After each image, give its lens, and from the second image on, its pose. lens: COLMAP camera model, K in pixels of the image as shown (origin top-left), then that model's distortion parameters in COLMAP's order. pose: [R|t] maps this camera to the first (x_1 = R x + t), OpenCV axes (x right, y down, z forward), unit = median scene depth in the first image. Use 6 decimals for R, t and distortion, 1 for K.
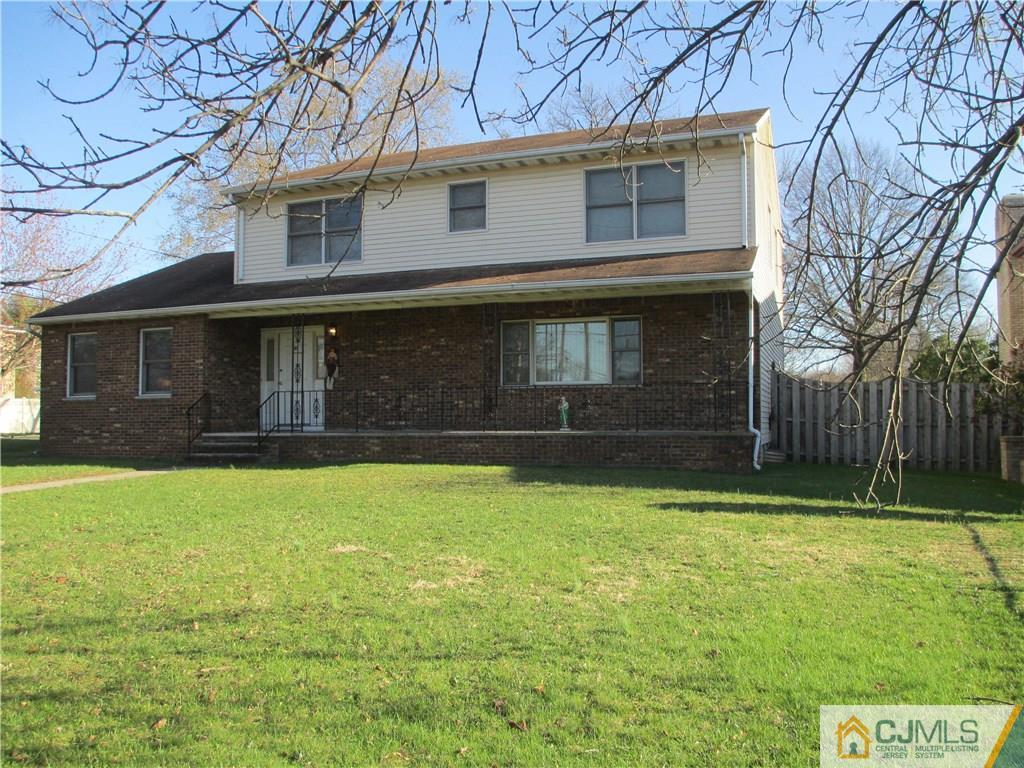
lens RADIAL K [[857.8, 0, 513.2], [0, 857.8, 393.2], [0, 0, 1]] dist [-0.069948, 0.019604]
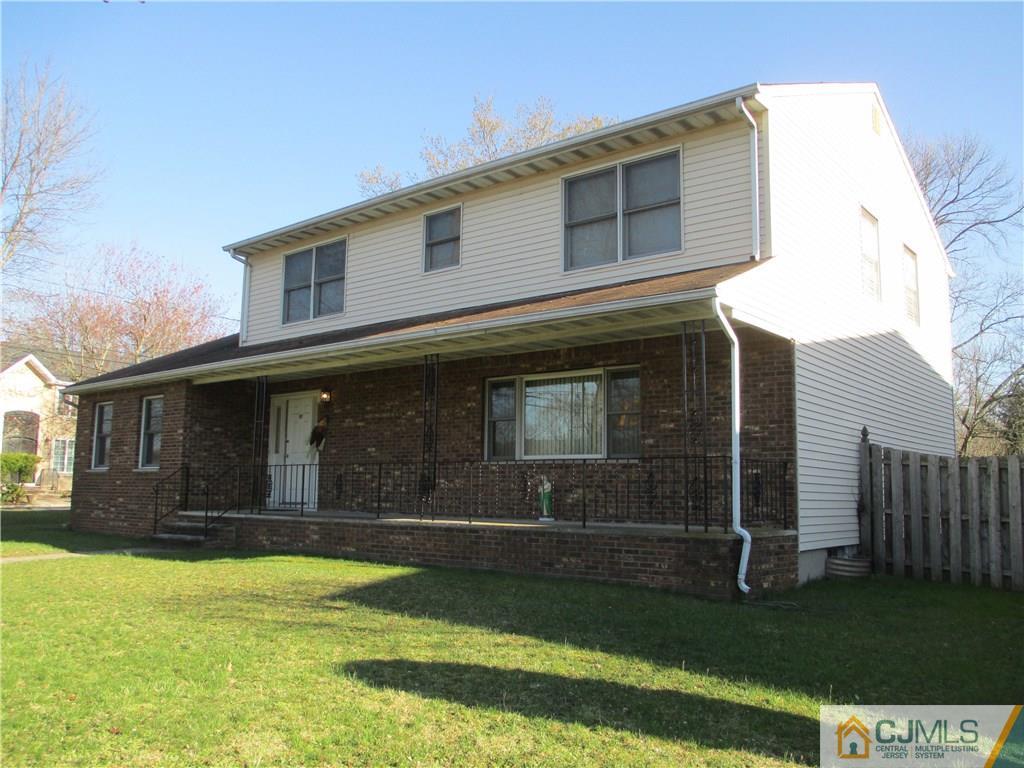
lens RADIAL K [[857.8, 0, 511.3], [0, 857.8, 384.2], [0, 0, 1]] dist [-0.069948, 0.019604]
pose [[0.946433, -0.023685, -0.322029, 0.266365], [-0.007561, 0.995407, -0.095433, -0.003719], [0.322811, 0.092756, 0.941907, 0.262378]]
